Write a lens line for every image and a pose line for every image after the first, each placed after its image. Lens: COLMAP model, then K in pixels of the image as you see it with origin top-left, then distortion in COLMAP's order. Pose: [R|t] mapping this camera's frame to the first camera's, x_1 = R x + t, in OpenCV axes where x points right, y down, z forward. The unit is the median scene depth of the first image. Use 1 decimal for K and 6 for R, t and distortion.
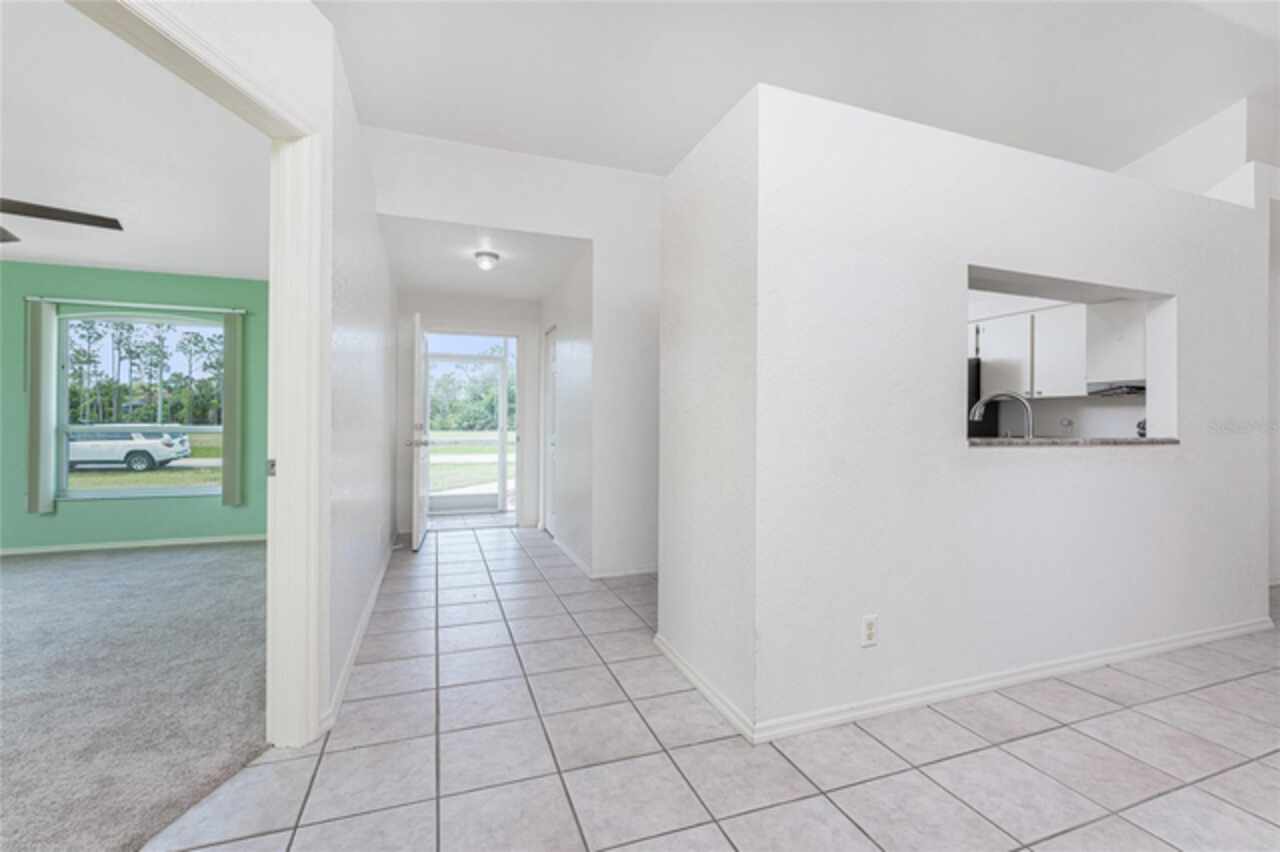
lens RADIAL K [[514.4, 0, 636.7], [0, 514.4, 426.1], [0, 0, 1]] dist [0.001732, -0.000607]
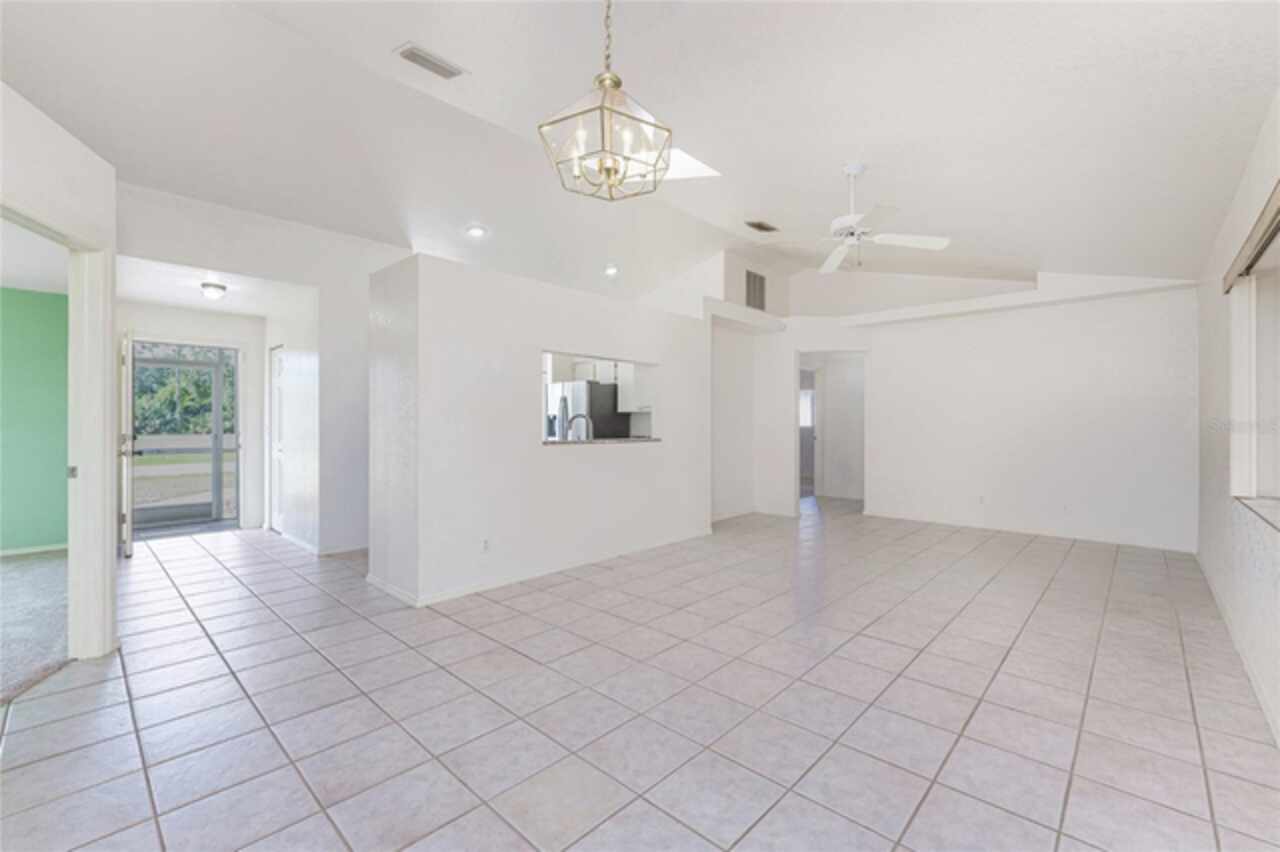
lens RADIAL K [[514.4, 0, 598.1], [0, 514.4, 421.3], [0, 0, 1]] dist [0.001732, -0.000607]
pose [[0.918027, -0.006039, 0.396472, 0.059274], [0.010325, 0.999909, -0.008675, -0.023658], [-0.396383, 0.012058, 0.918006, -0.611274]]
